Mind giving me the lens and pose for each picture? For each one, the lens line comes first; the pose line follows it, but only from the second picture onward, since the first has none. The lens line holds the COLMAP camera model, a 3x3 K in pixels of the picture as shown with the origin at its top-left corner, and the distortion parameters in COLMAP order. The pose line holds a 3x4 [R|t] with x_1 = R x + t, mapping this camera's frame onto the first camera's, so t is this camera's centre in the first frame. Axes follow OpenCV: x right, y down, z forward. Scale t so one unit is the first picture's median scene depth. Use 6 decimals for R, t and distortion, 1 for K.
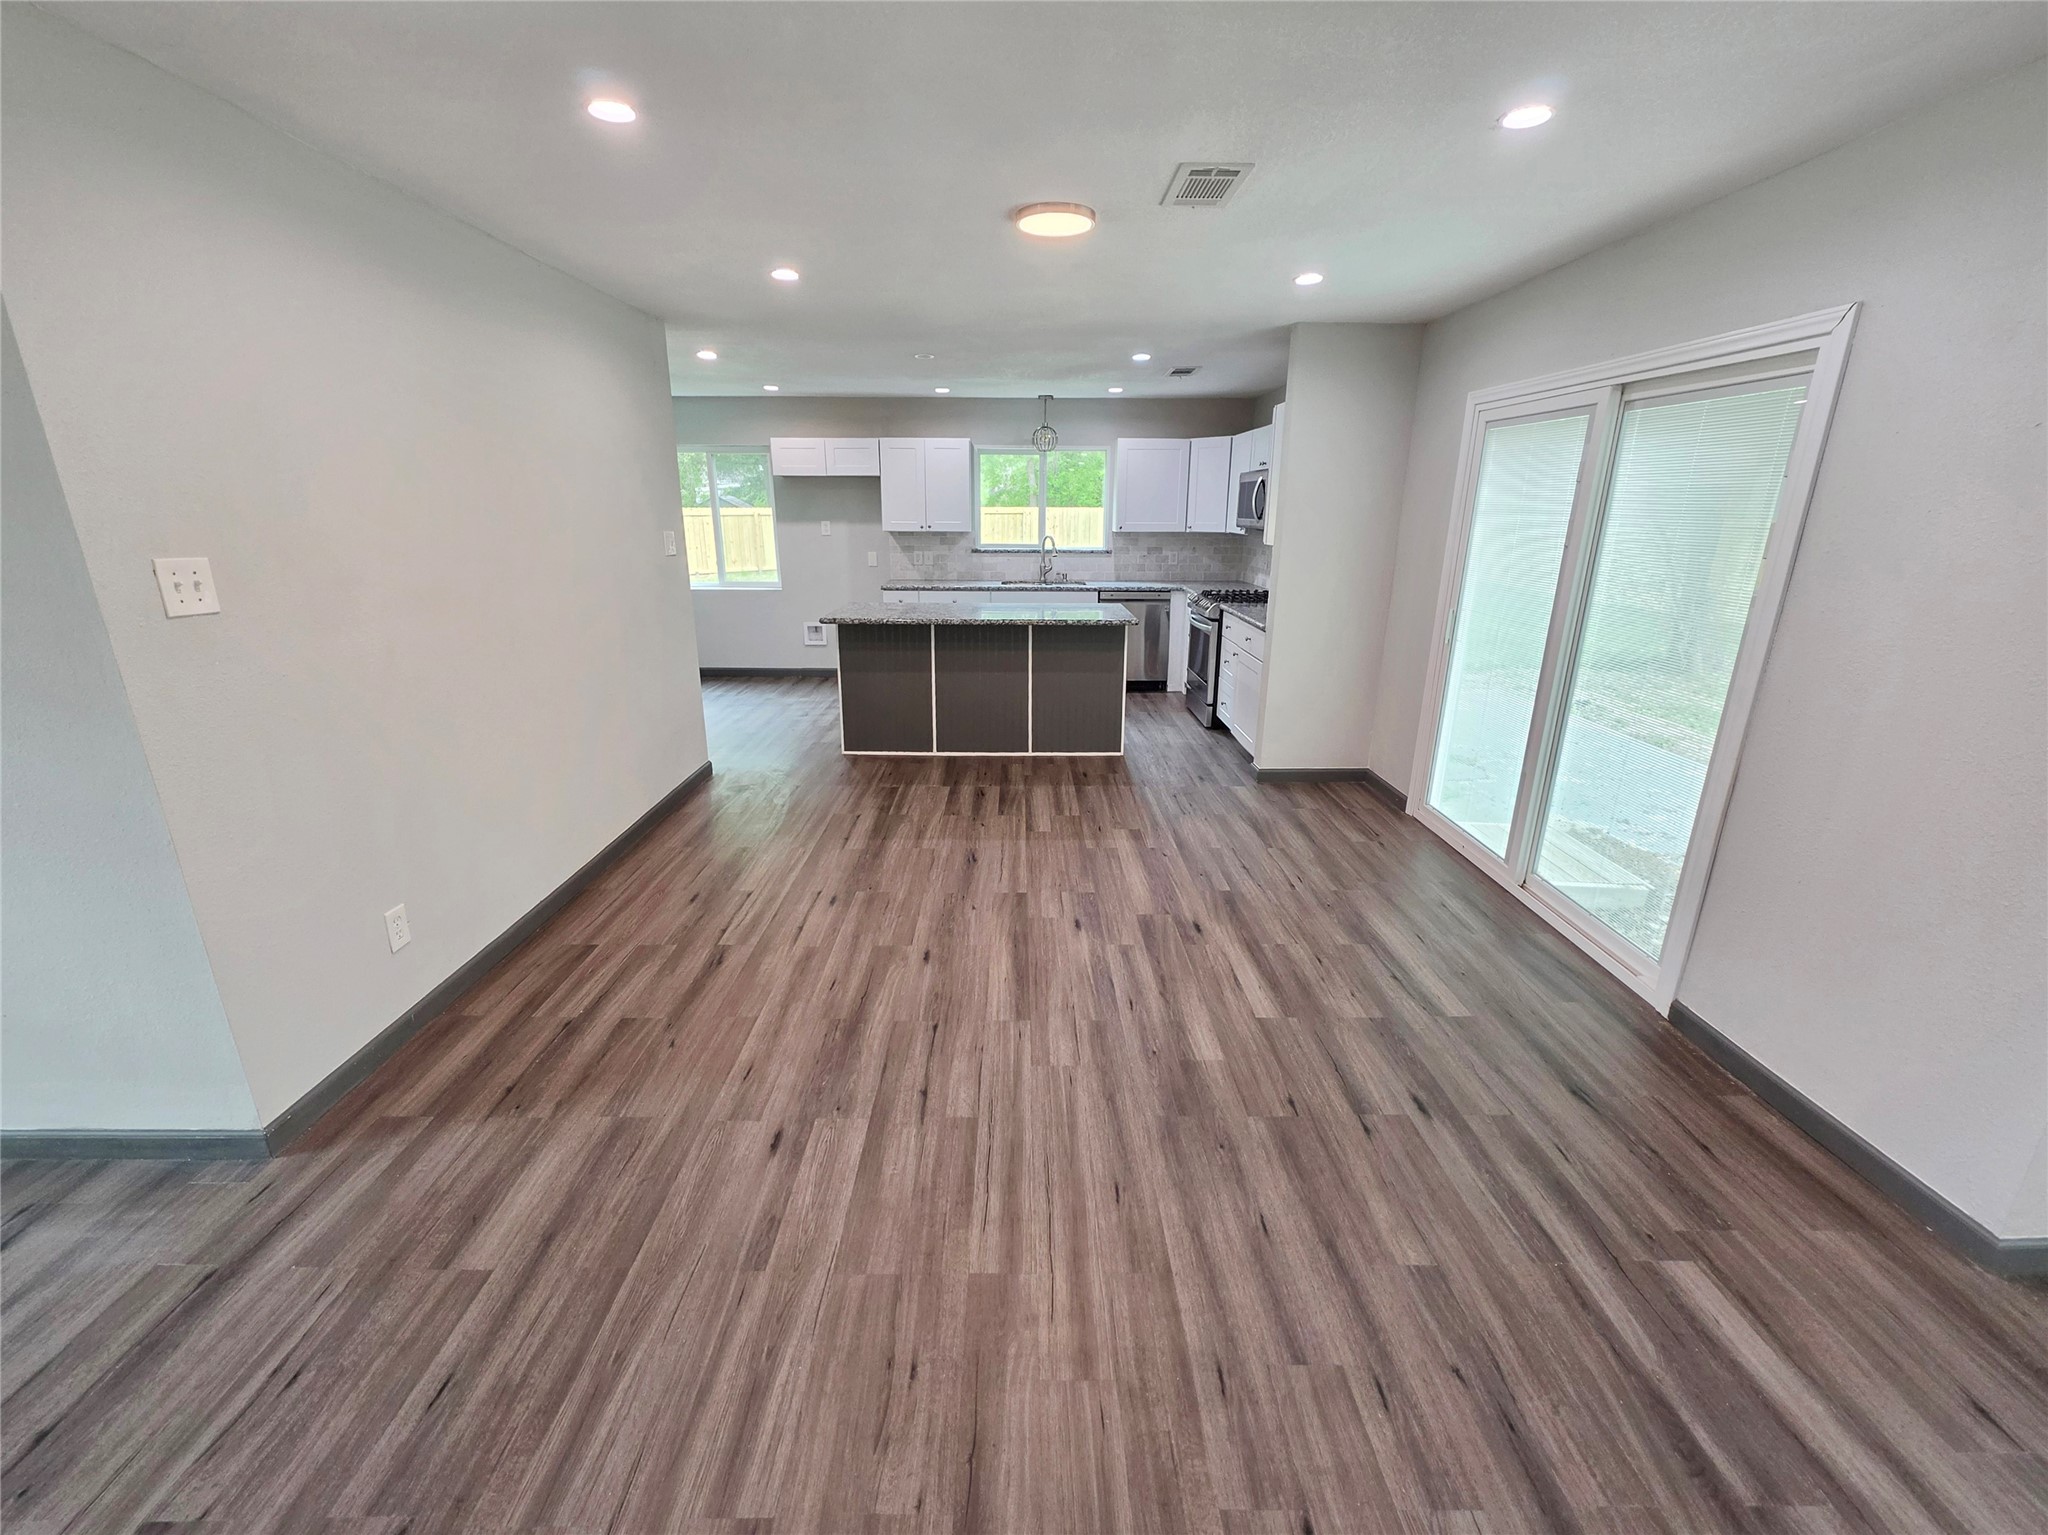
lens RADIAL K [[852.0, 0, 1024.0], [0, 852.0, 767.5], [0, 0, 1]] dist [-0.000359, 0.000039]
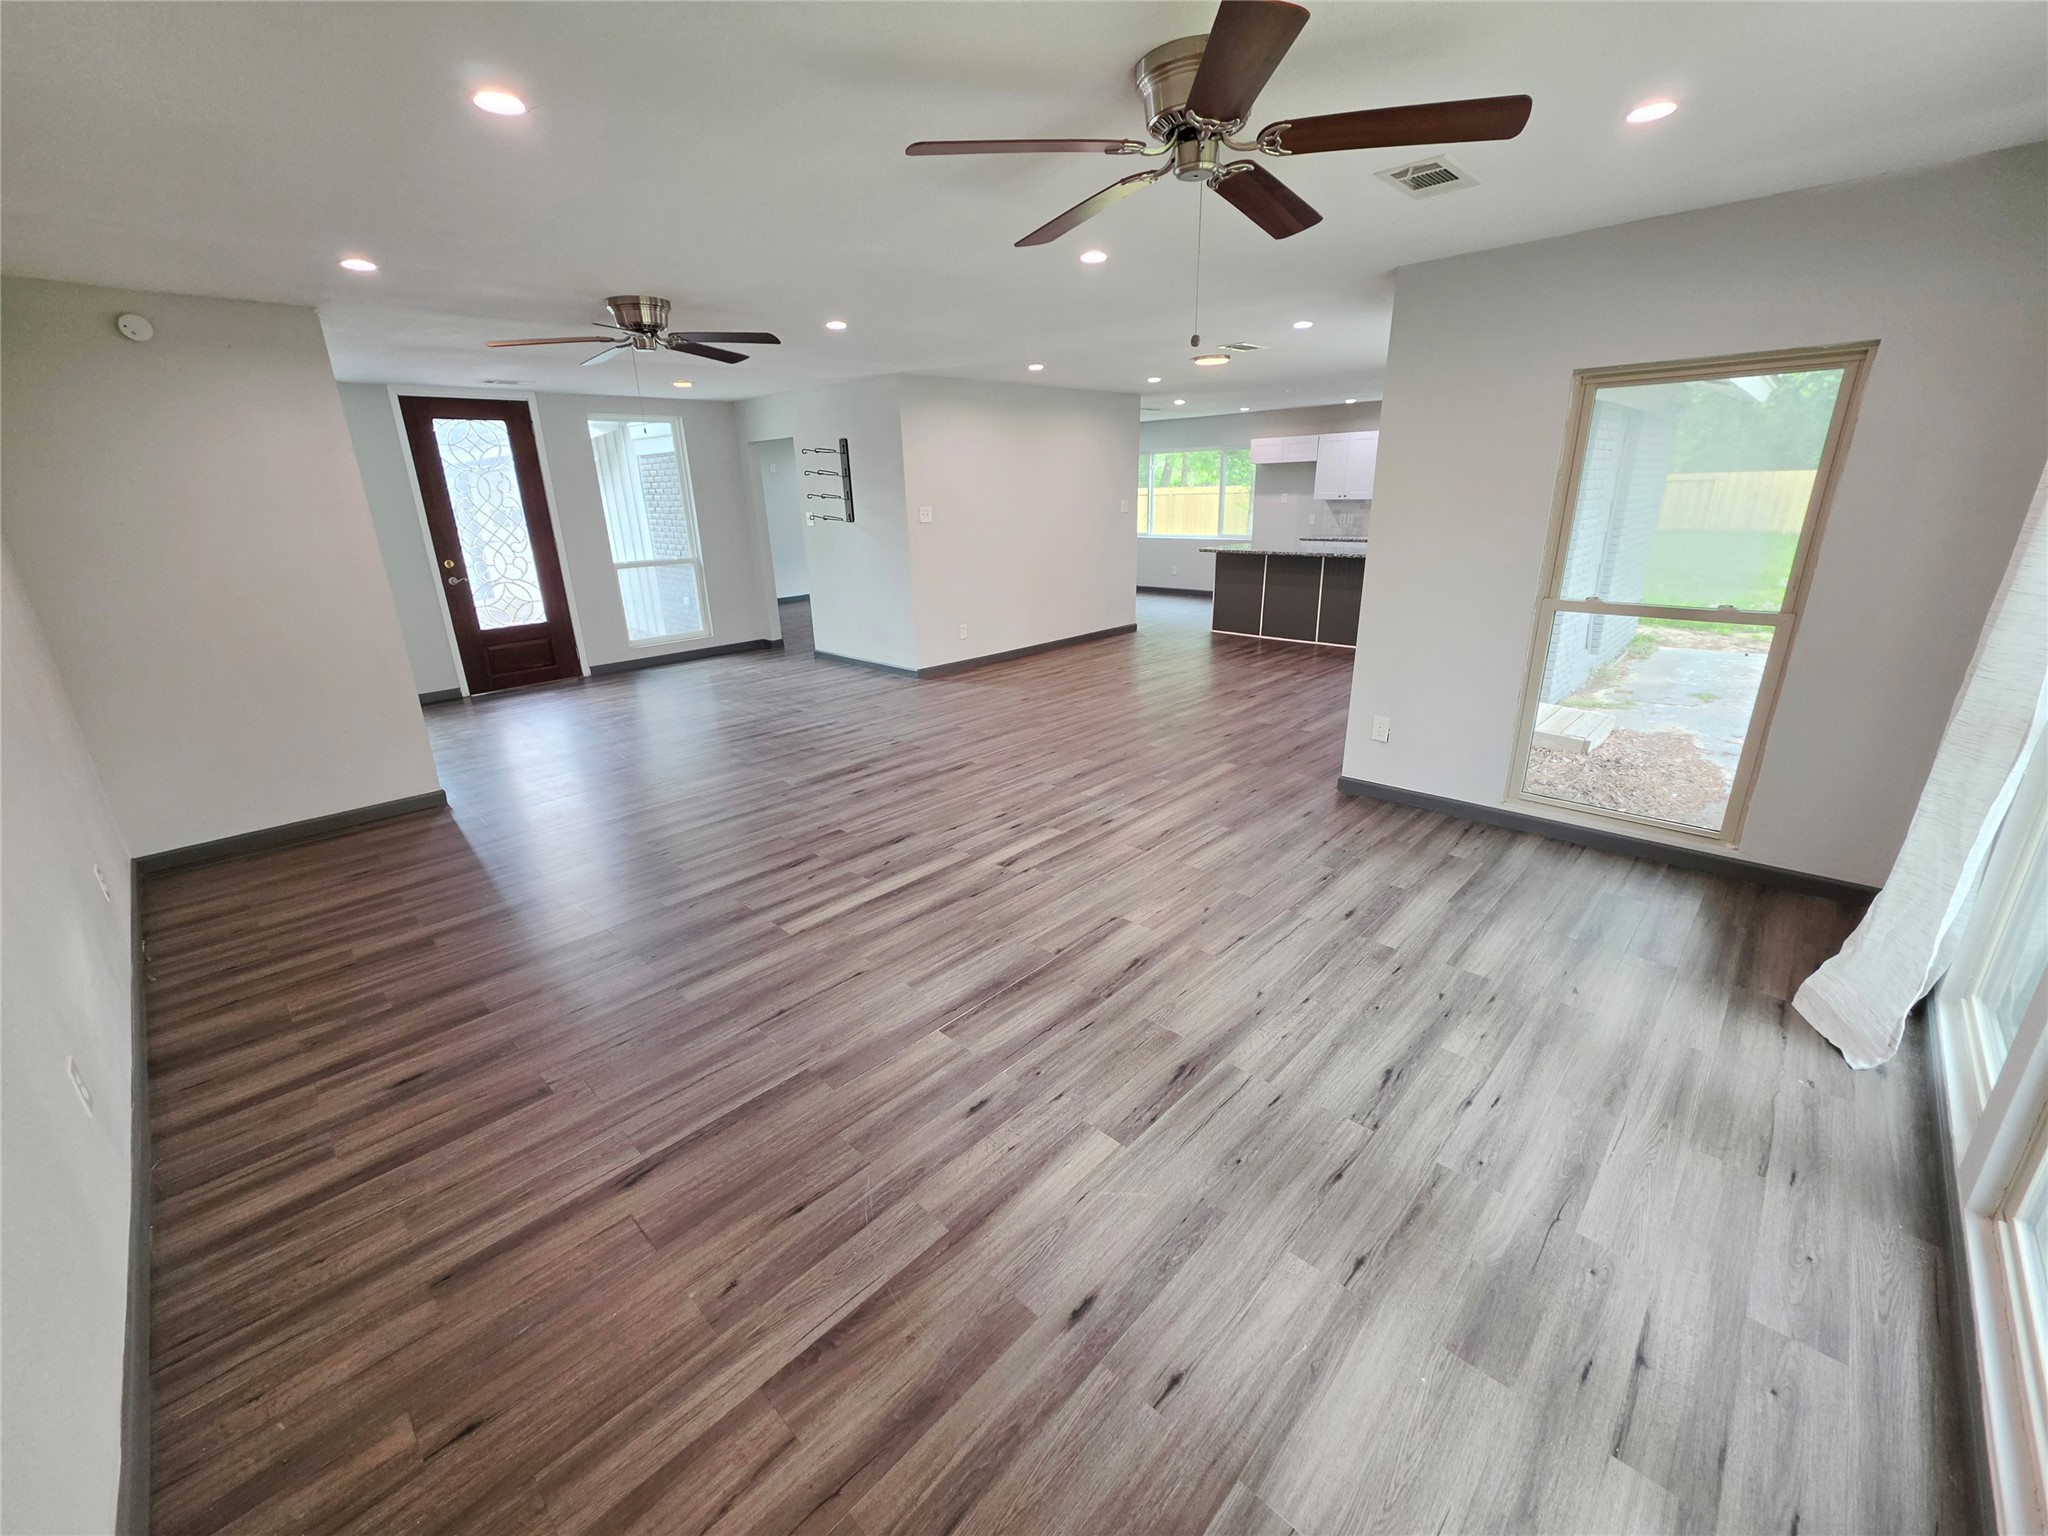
lens RADIAL K [[819.2, 0, 1024.0], [0, 819.2, 768.0], [0, 0, 1]] dist [-0.000759, 0.000000]
pose [[0.715823, 0.201691, -0.668519, 0.746962], [-0.176209, 0.978569, 0.106555, 0.159059], [0.675683, 0.041524, 0.736022, -0.501056]]
